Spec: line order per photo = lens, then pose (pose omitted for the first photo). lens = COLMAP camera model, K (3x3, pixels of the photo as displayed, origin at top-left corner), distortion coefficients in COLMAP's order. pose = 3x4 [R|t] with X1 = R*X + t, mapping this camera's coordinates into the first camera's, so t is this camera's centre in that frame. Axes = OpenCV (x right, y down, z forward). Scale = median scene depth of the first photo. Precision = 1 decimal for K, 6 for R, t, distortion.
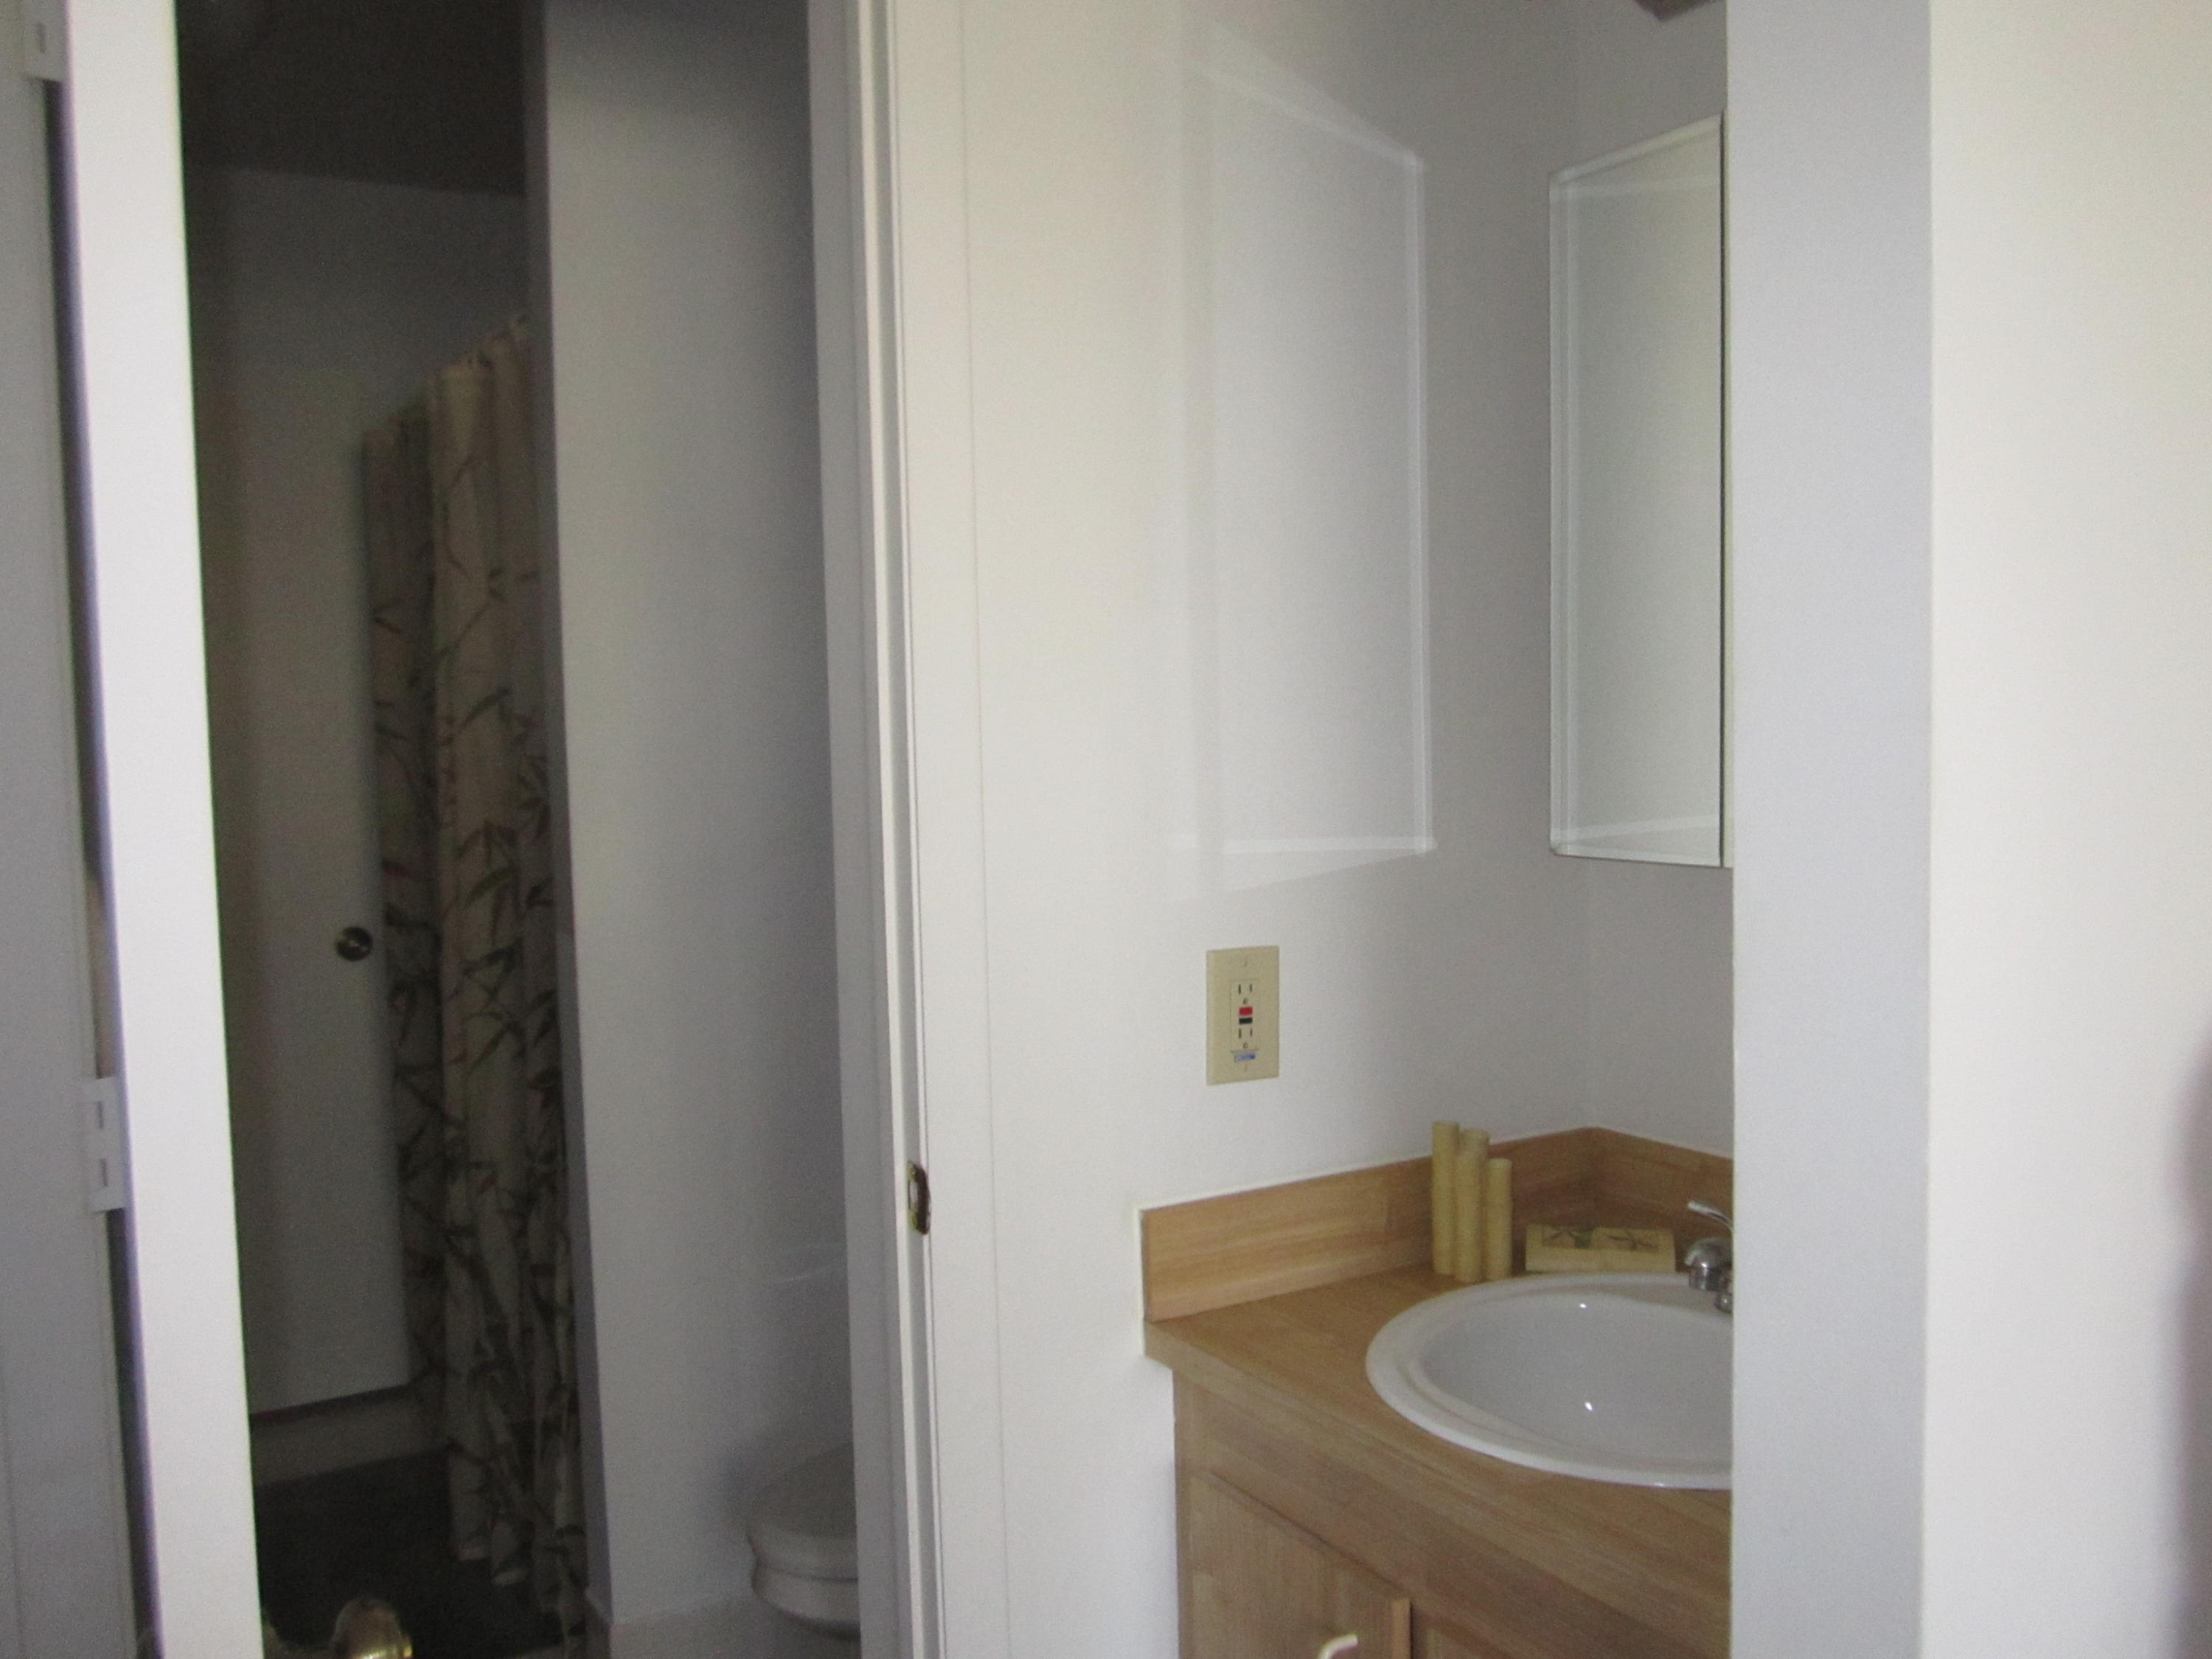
lens RADIAL K [[1828.3, 0, 1103.4], [0, 1828.3, 830.9], [0, 0, 1]] dist [-0.048689, 0.010230]
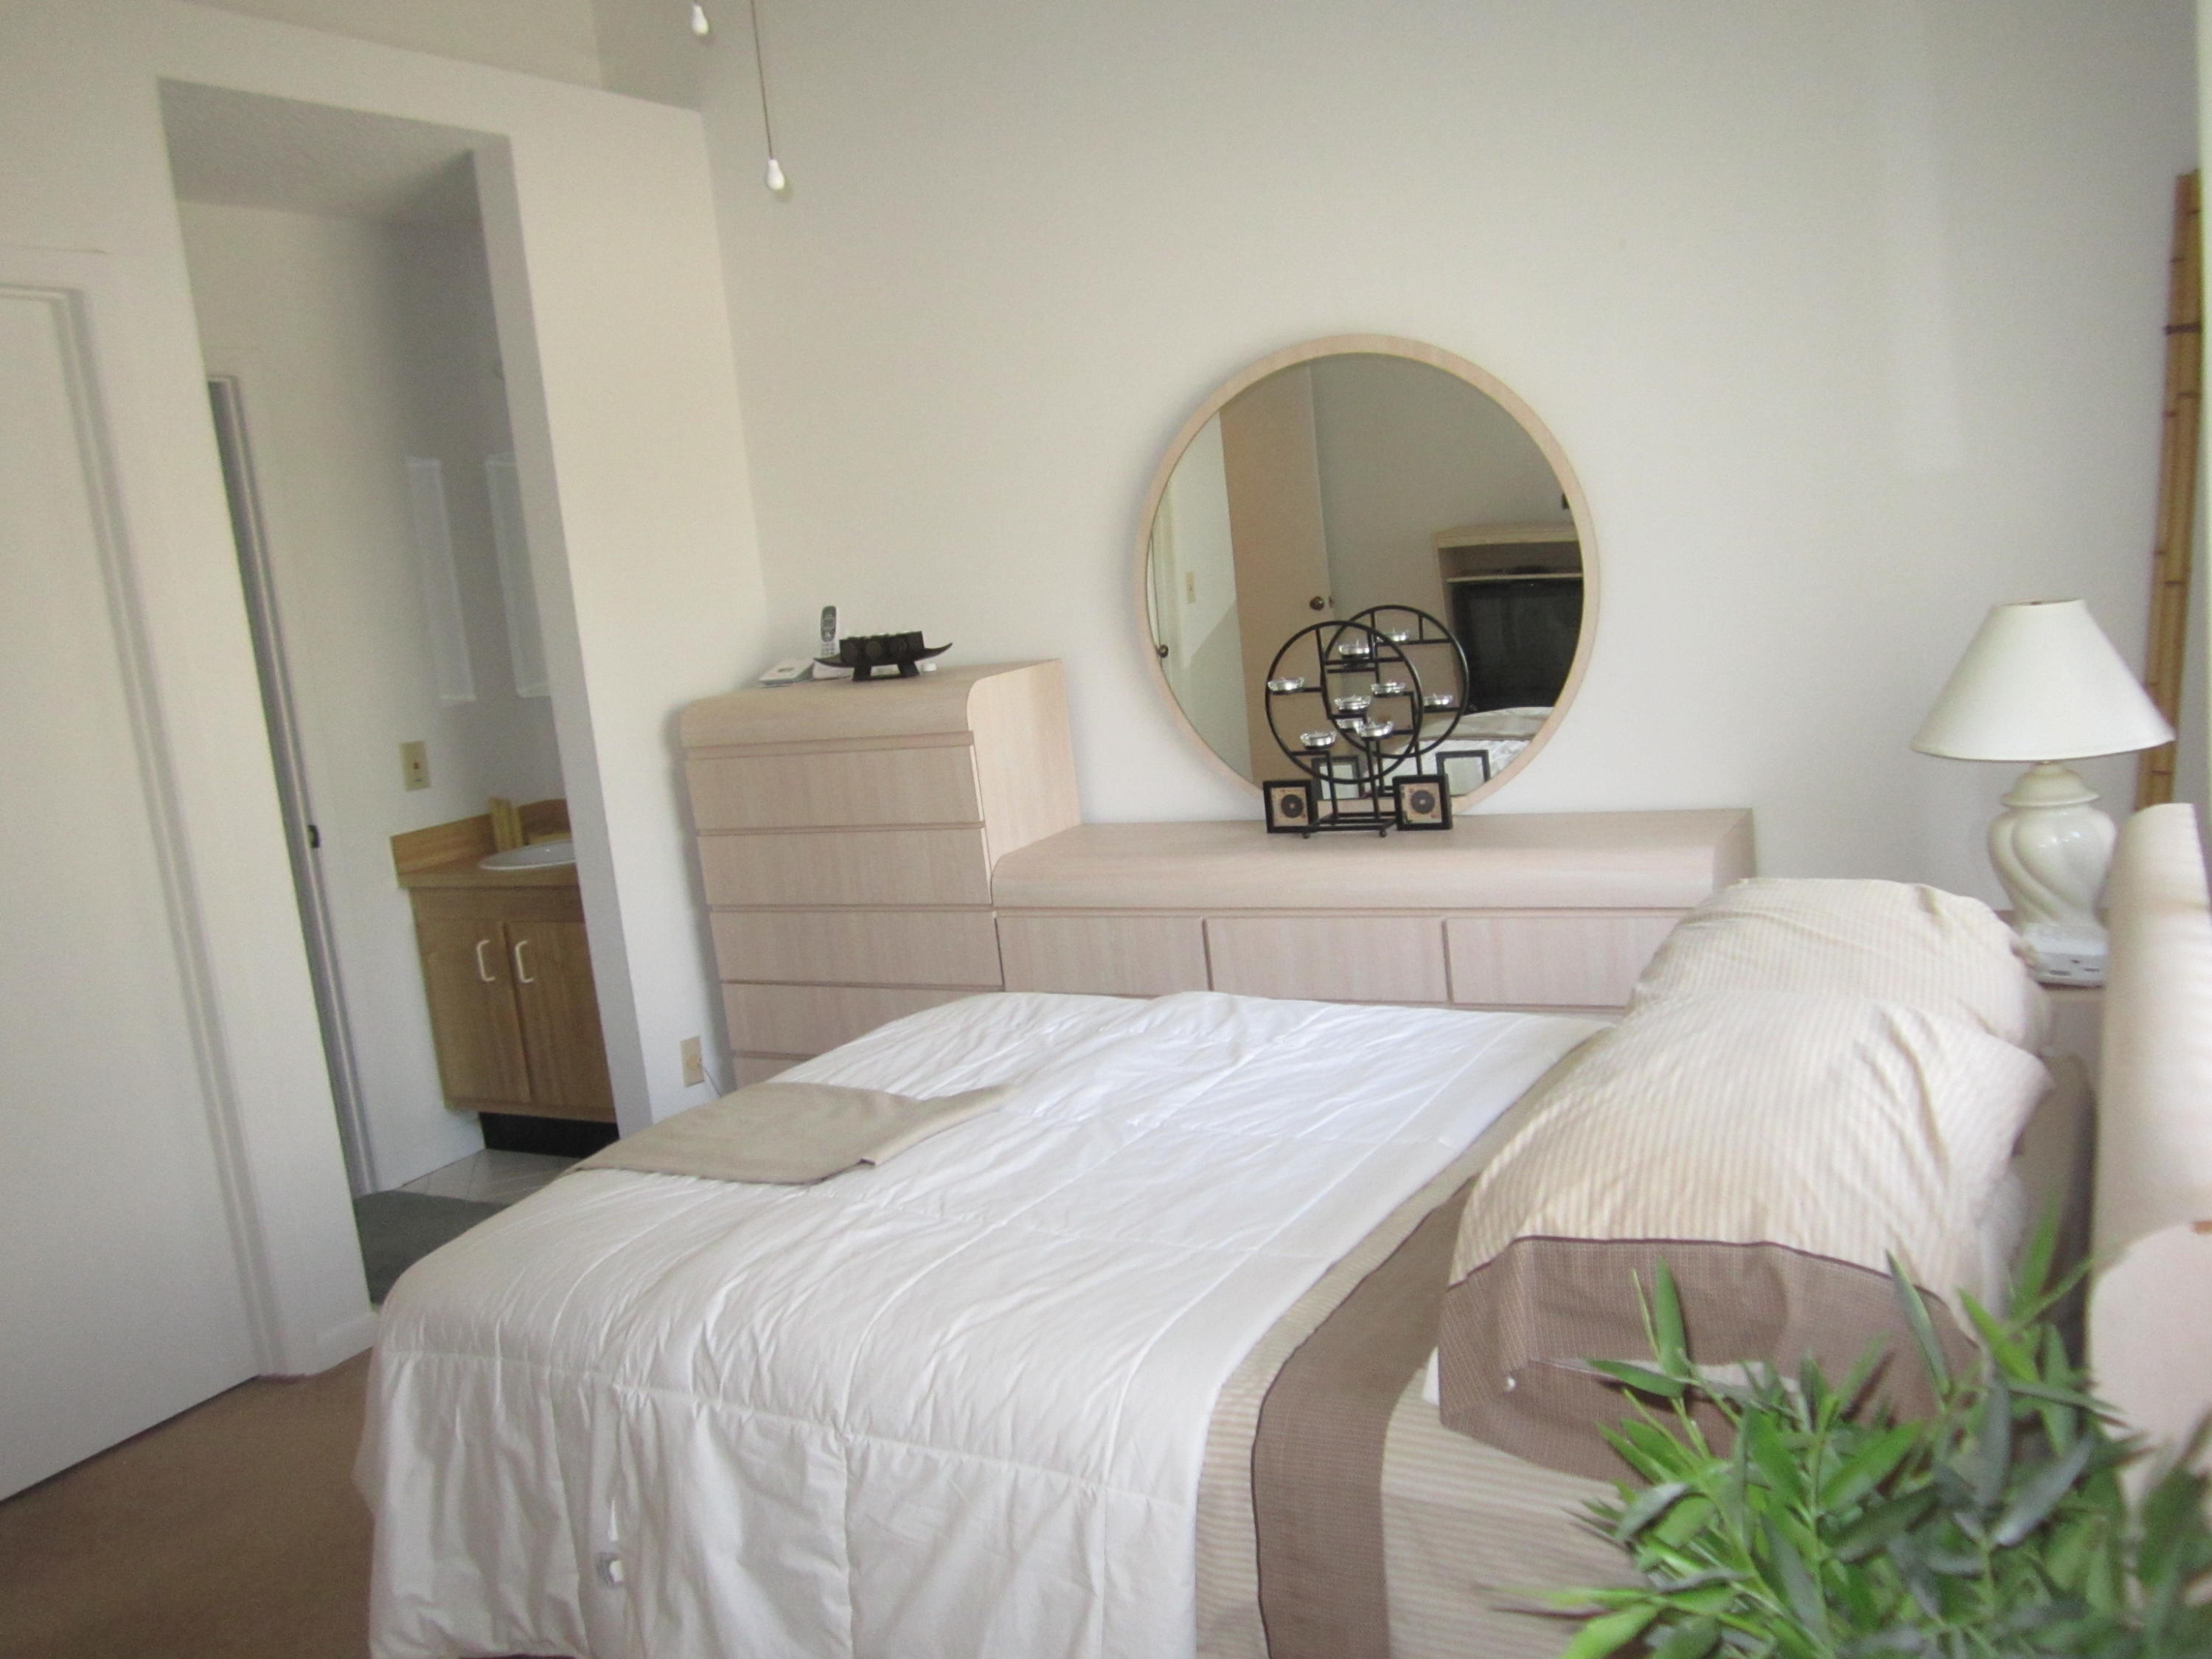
lens RADIAL K [[1828.3, 0, 1100.5], [0, 1828.3, 832.2], [0, 0, 1]] dist [-0.048689, 0.010230]
pose [[0.859234, -0.143418, 0.491068, -0.406348], [0.114425, 0.989459, 0.088761, 0.074500], [-0.498622, -0.020076, 0.866587, -1.964678]]
